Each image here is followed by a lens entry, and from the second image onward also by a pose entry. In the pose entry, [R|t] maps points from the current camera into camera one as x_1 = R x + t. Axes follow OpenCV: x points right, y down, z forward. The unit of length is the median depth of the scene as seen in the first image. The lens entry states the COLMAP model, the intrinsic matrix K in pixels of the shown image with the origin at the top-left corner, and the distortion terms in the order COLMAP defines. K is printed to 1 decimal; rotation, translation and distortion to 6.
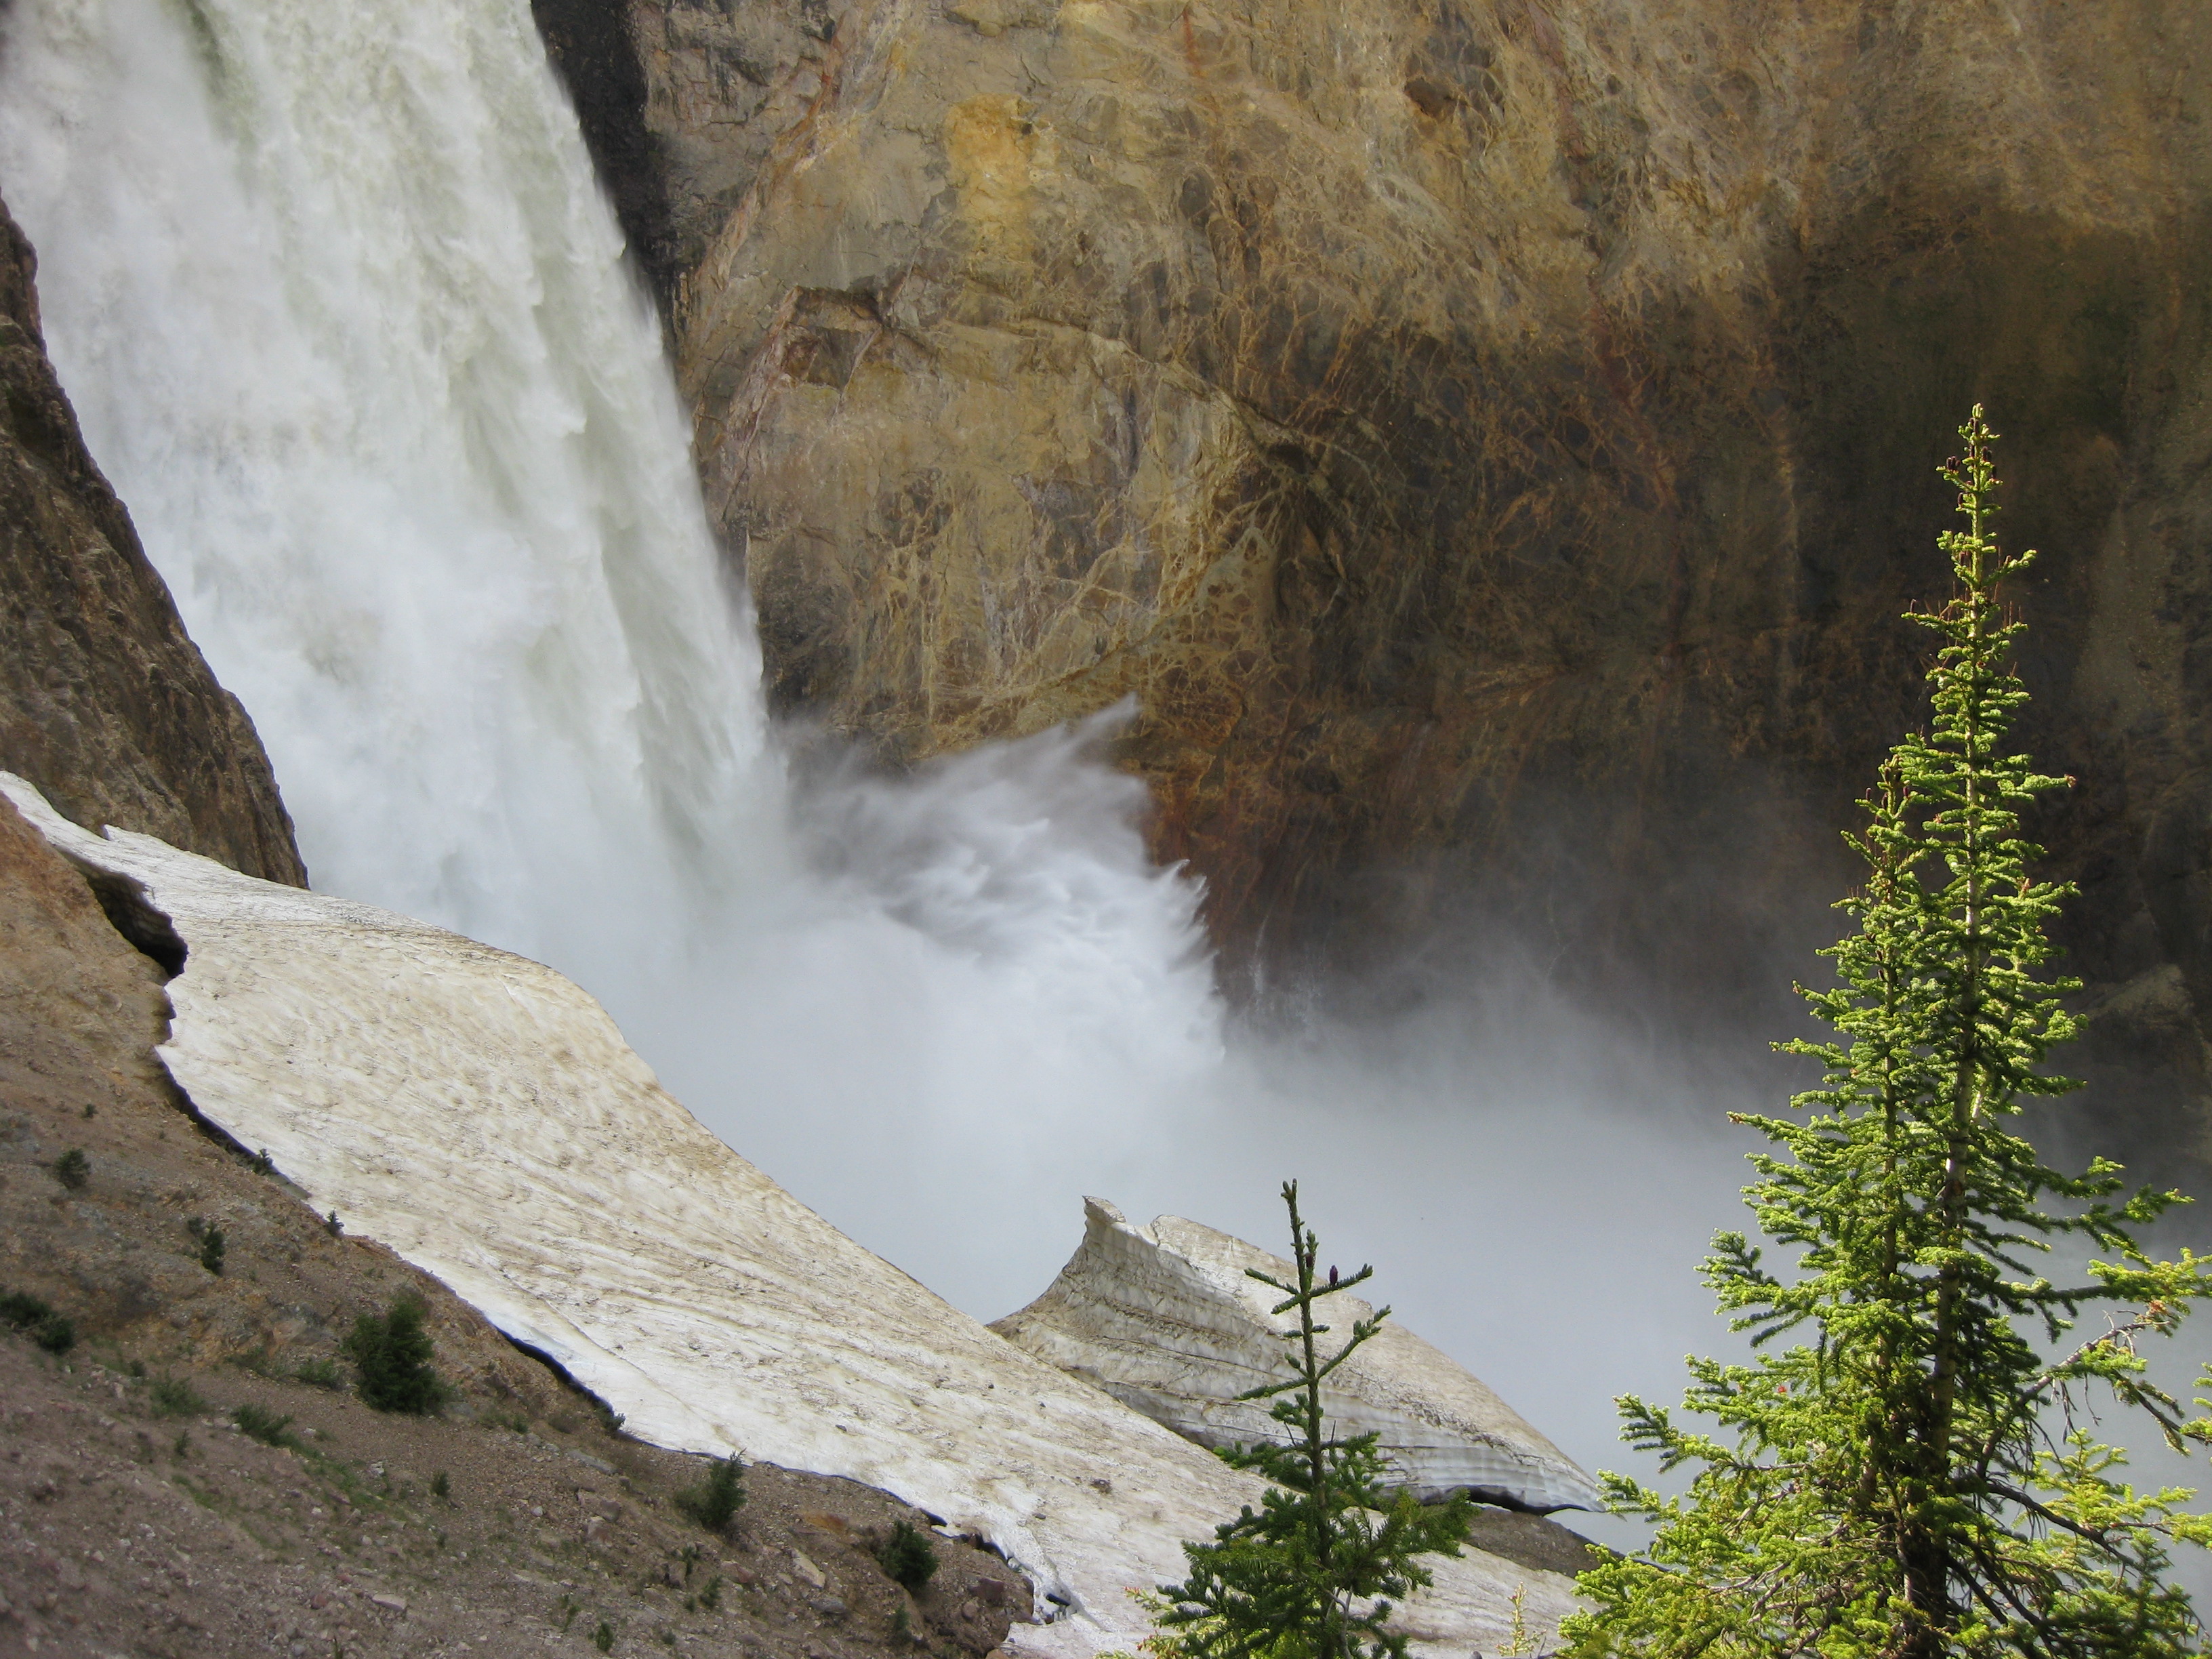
lens RADIAL K [[2436.8, 0, 1115.5], [0, 2436.8, 799.8], [0, 0, 1]] dist [-0.138680, 0.000000]
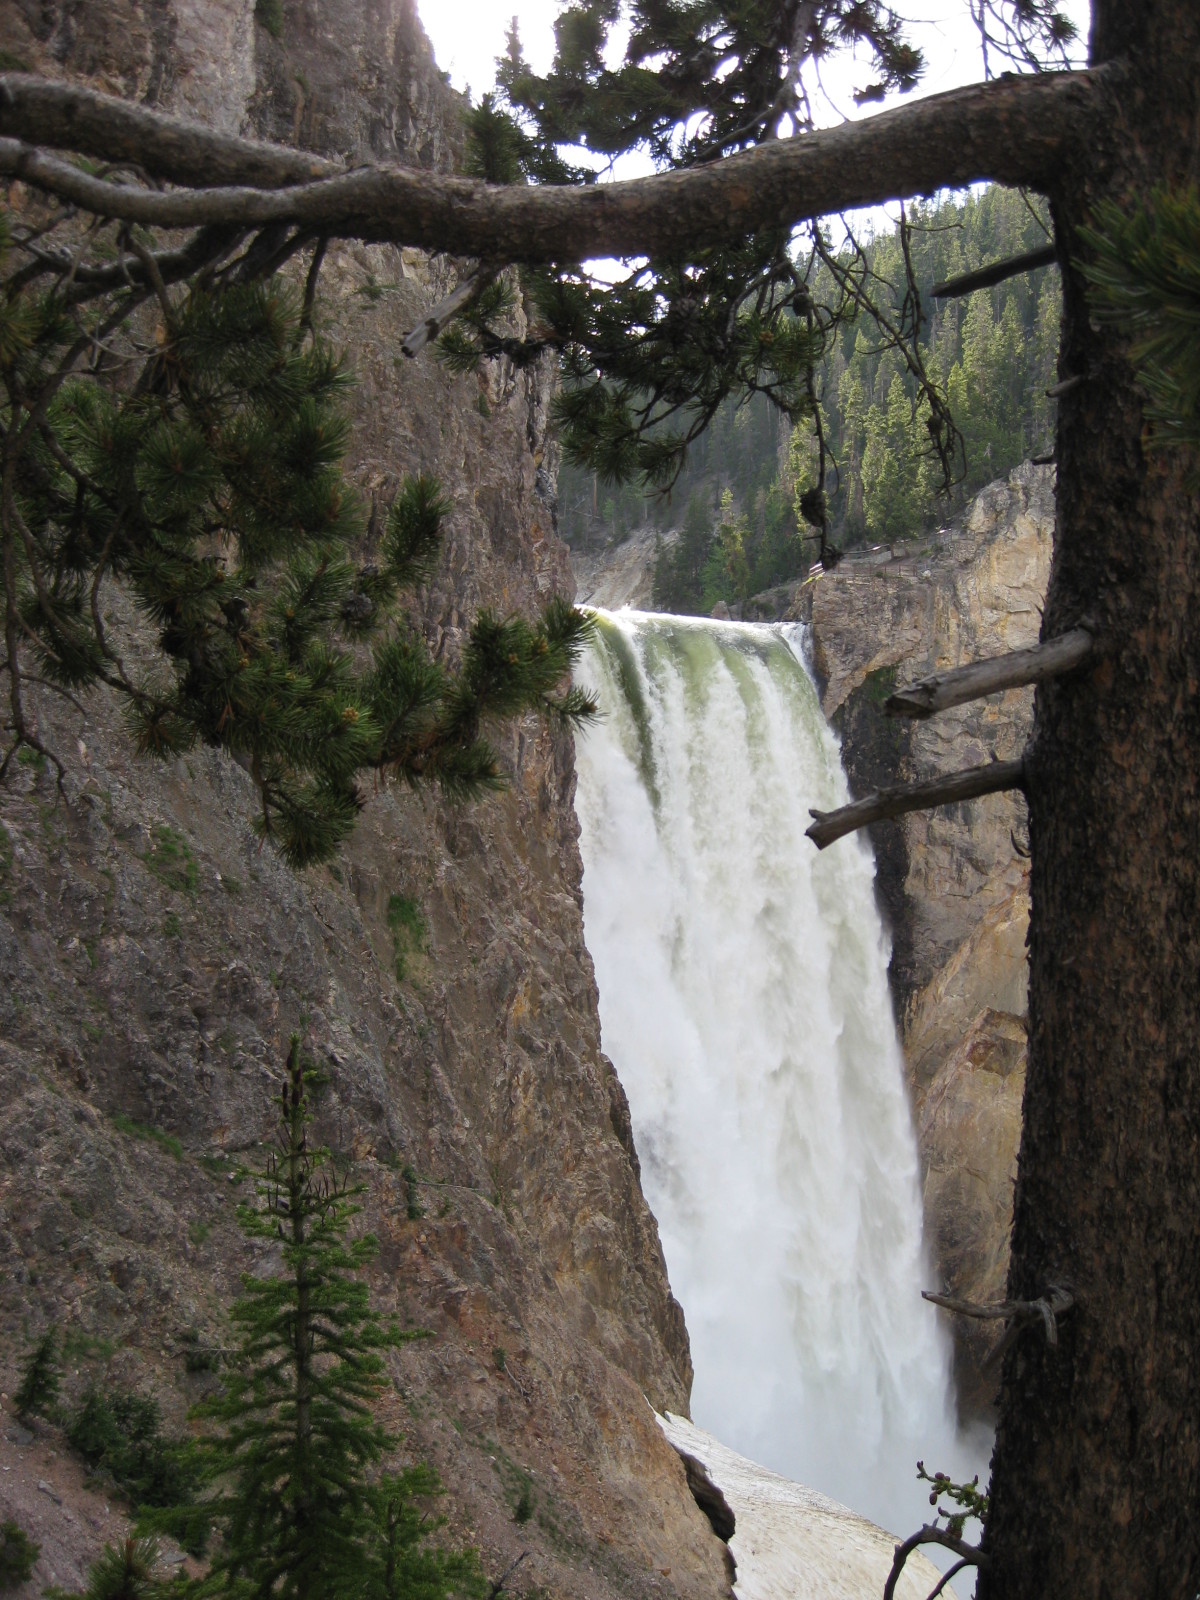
lens RADIAL K [[1762.6, 0, 620.2], [0, 1762.6, 813.4], [0, 0, 1]] dist [-0.138680, 0.000000]
pose [[0.954493, 0.118374, -0.273734, -0.066013], [-0.182822, 0.957413, -0.223464, -0.043440], [0.235624, 0.263340, 0.935486, -0.098708]]
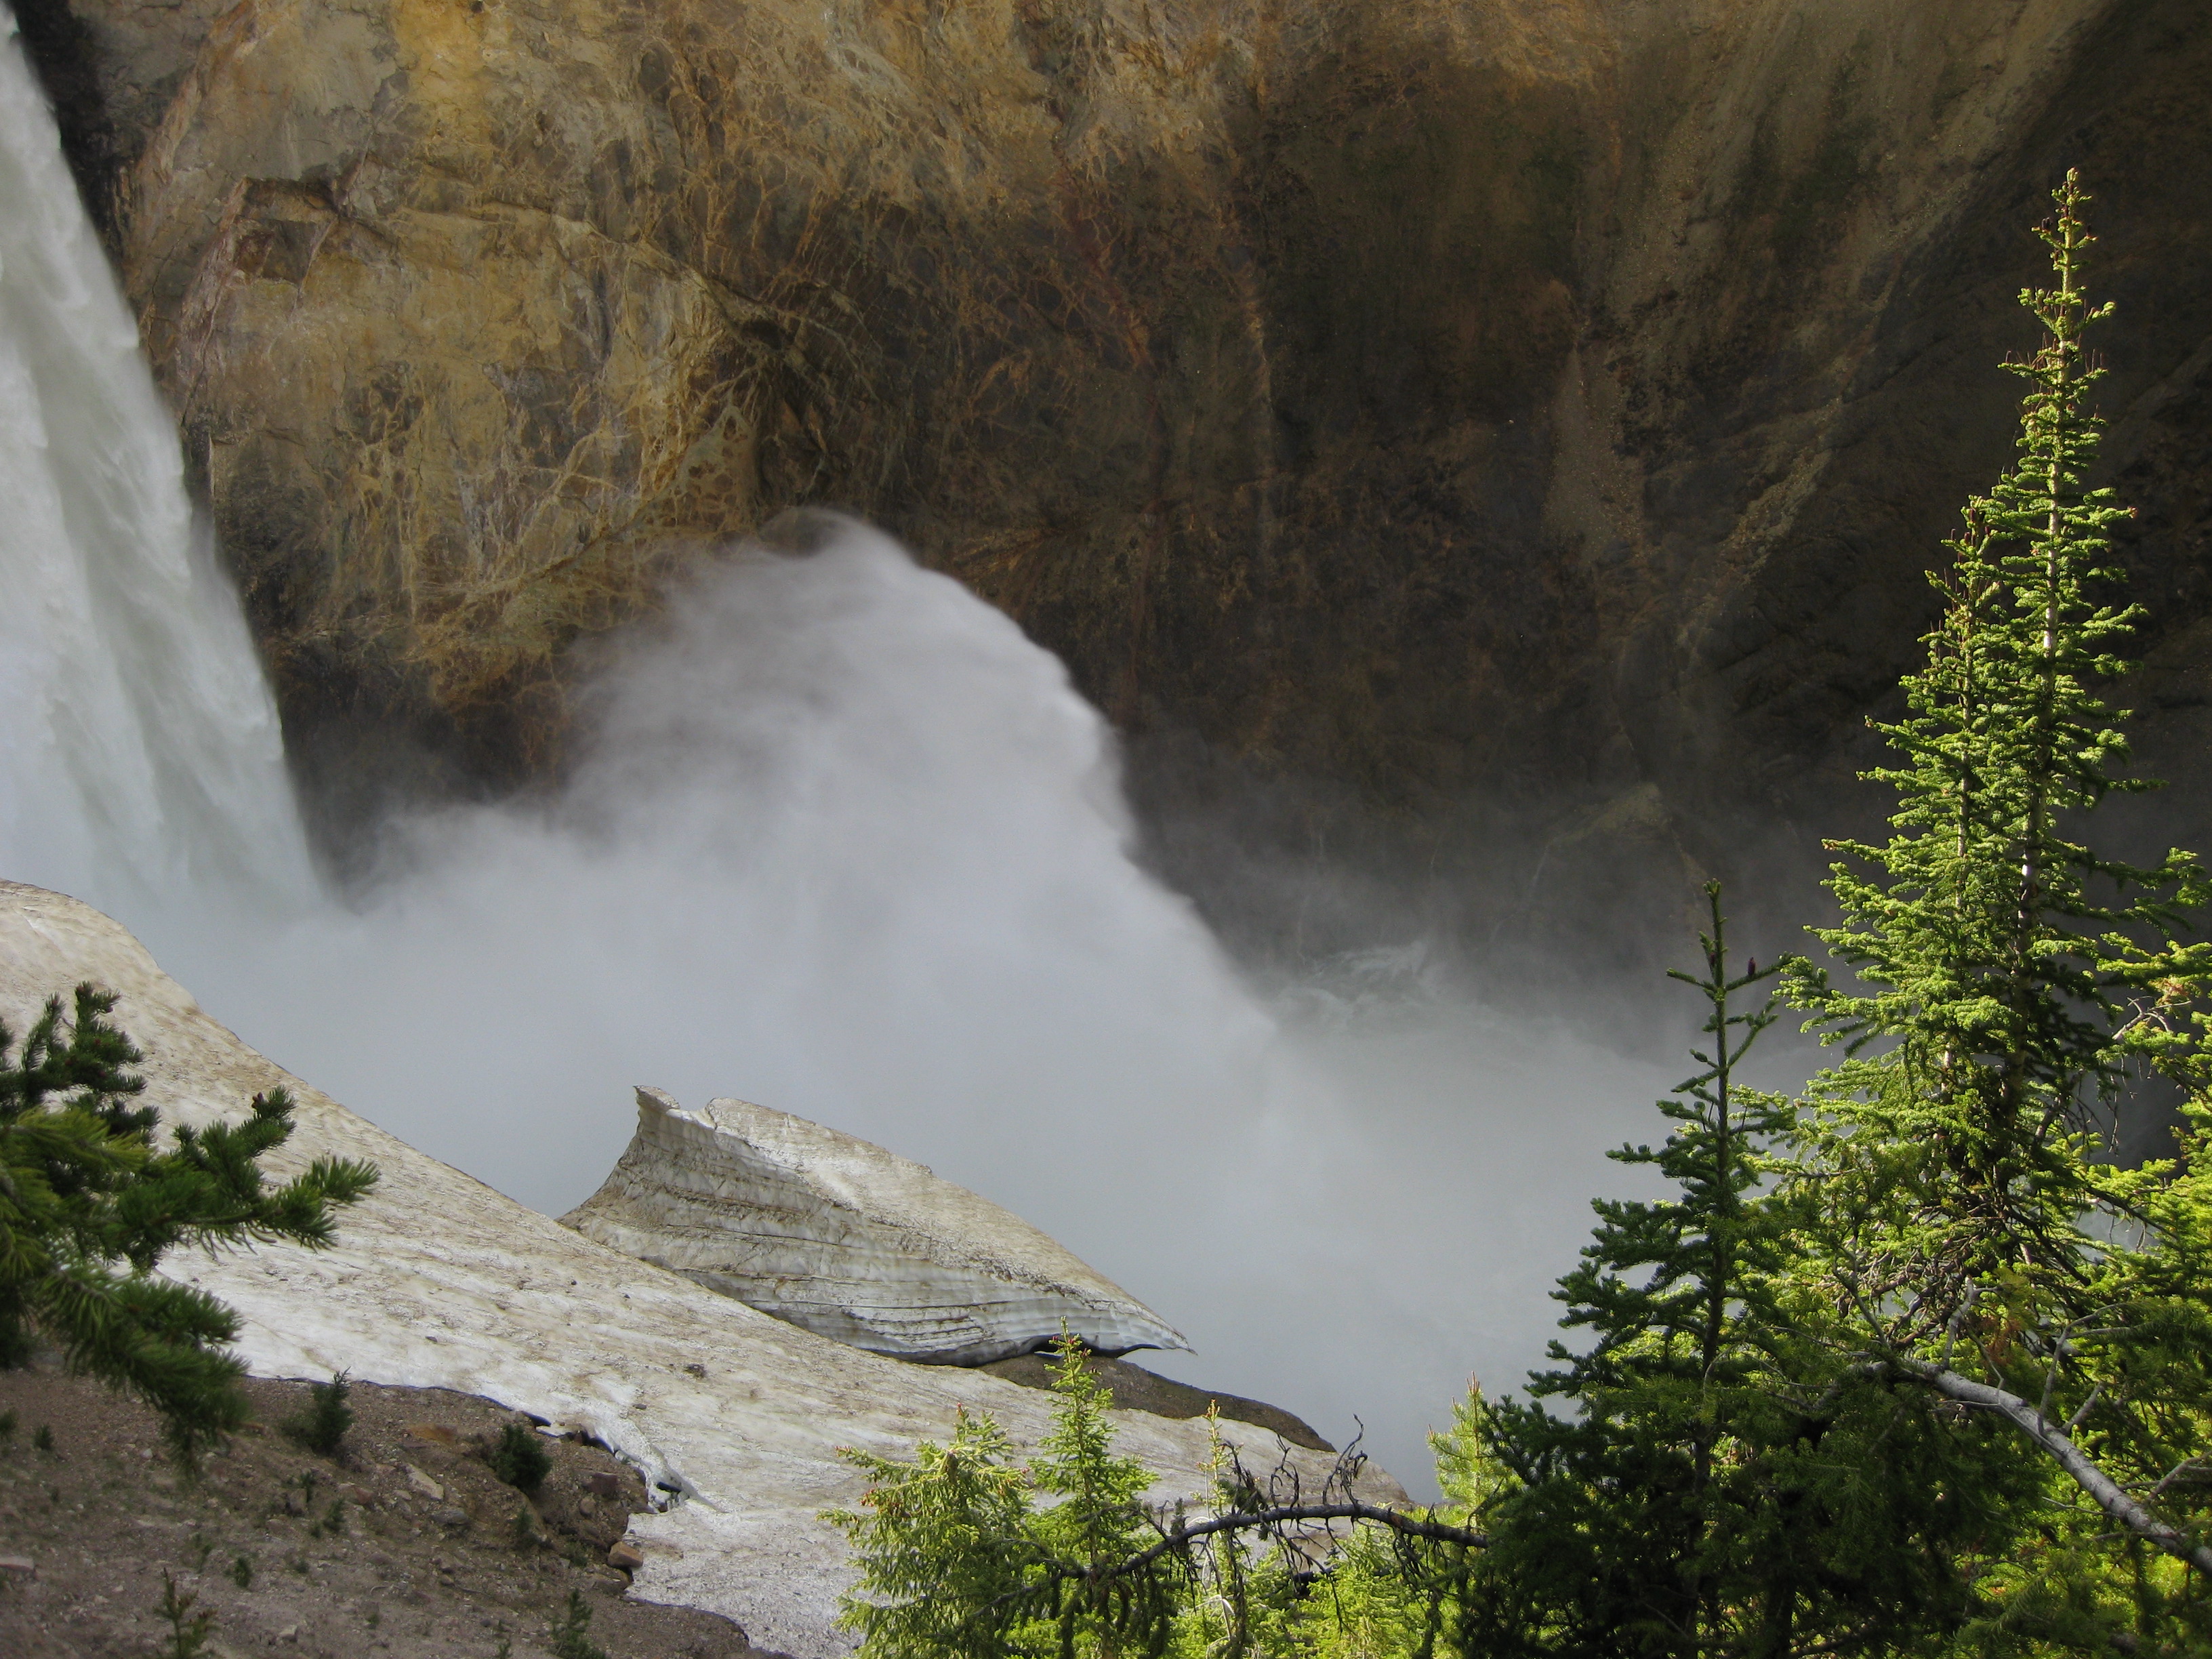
lens RADIAL K [[2436.8, 0, 1093.2], [0, 2436.8, 784.1], [0, 0, 1]] dist [-0.138680, 0.000000]
pose [[0.976903, -0.070472, 0.201726, -0.009873], [0.061558, 0.996843, 0.050137, 0.001080], [-0.204623, -0.036561, 0.978158, 0.000525]]
